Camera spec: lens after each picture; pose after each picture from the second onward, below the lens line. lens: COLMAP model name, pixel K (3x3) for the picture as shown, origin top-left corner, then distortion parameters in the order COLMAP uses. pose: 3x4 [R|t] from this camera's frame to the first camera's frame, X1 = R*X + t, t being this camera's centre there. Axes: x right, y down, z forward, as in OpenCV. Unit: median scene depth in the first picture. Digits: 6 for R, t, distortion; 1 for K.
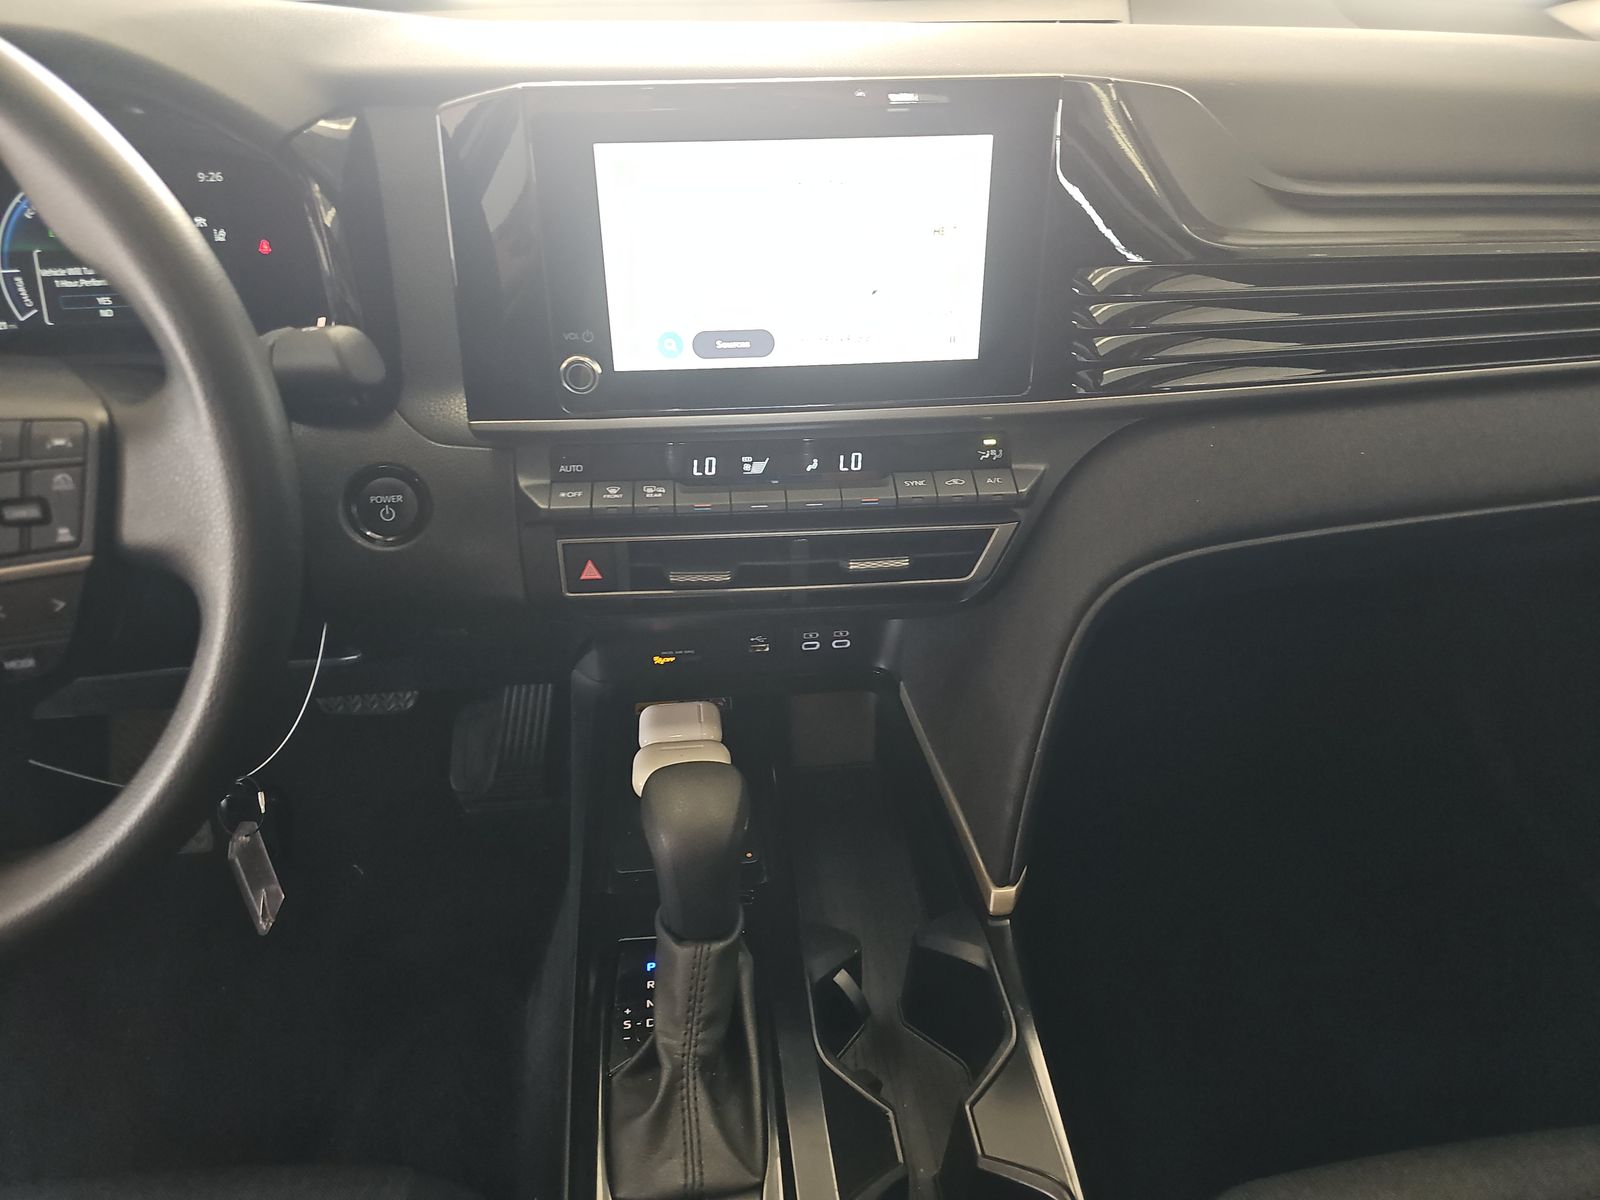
lens RADIAL K [[1062.4, 0, 799.8], [0, 1062.4, 578.7], [0, 0, 1]] dist [0.049448, -0.048724]
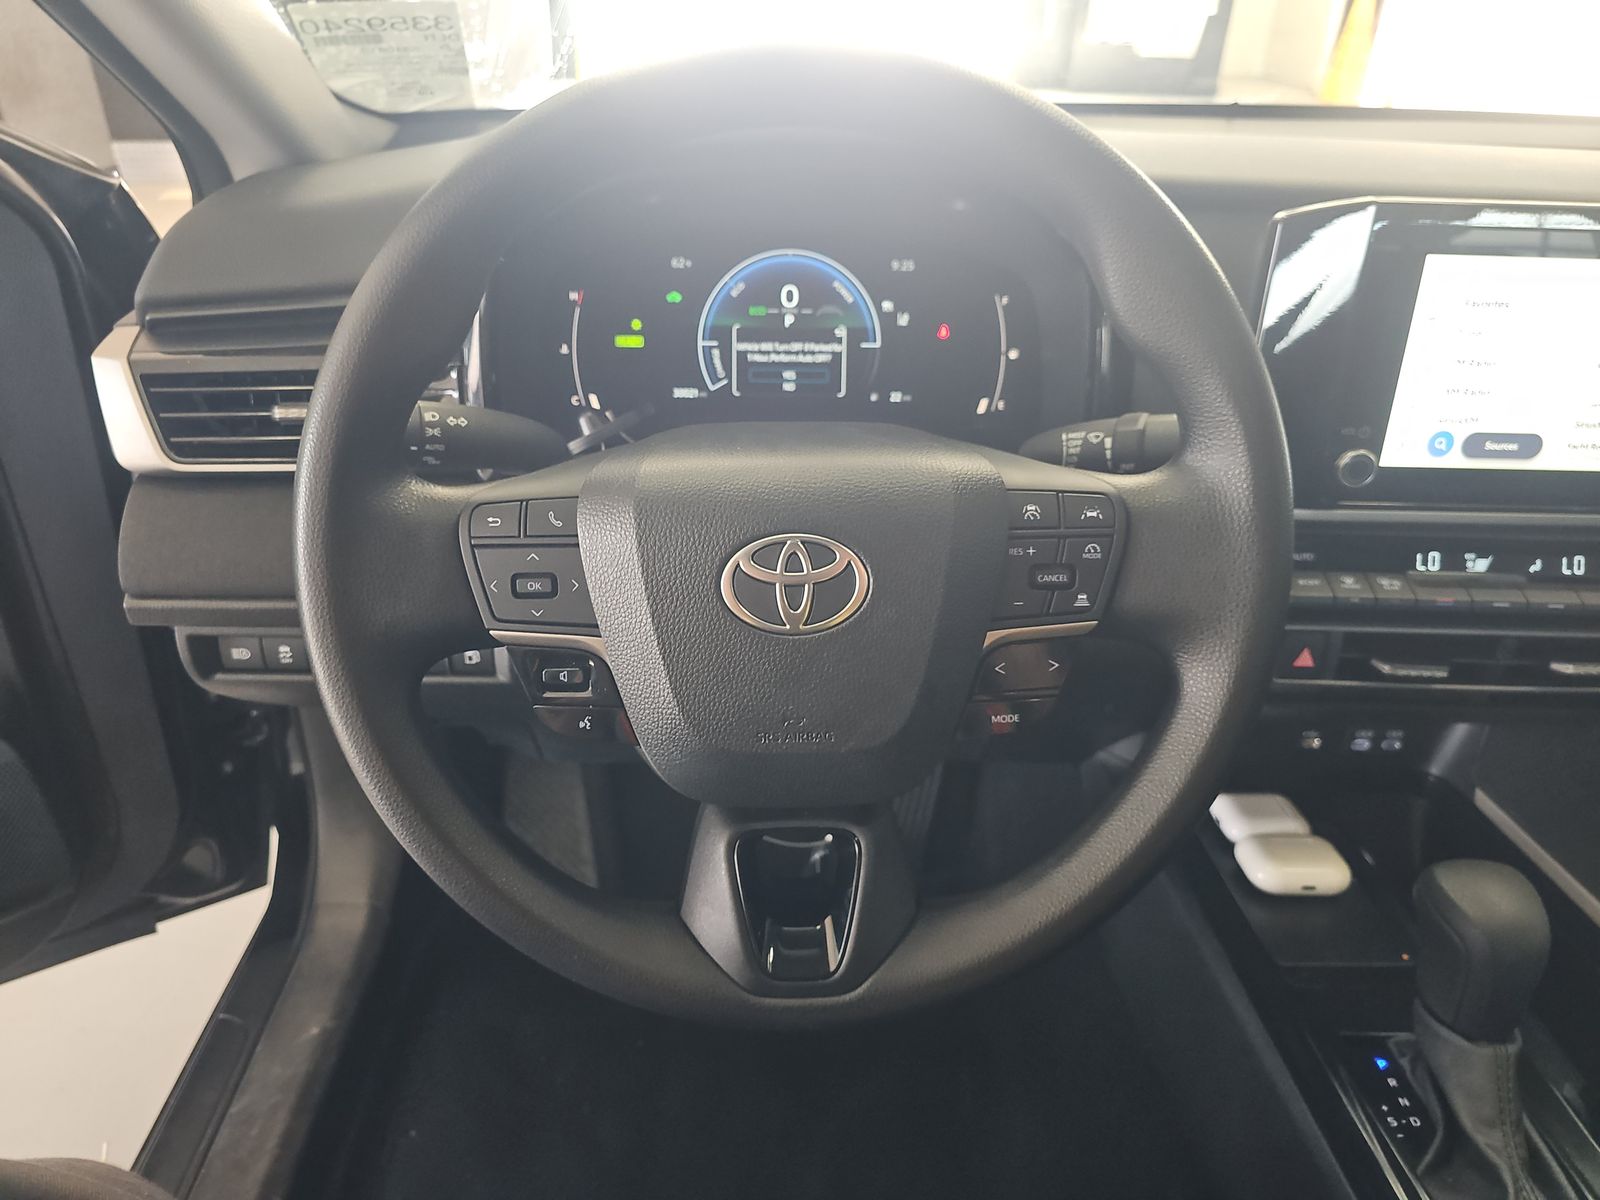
lens RADIAL K [[1094.5, 0, 795.7], [0, 1094.5, 575.1], [0, 0, 1]] dist [0.039032, -0.063444]
pose [[0.997261, 0.056097, -0.048212, -0.589133], [-0.059817, 0.995034, -0.079551, 0.024332], [0.043510, 0.082217, 0.995664, -0.062241]]
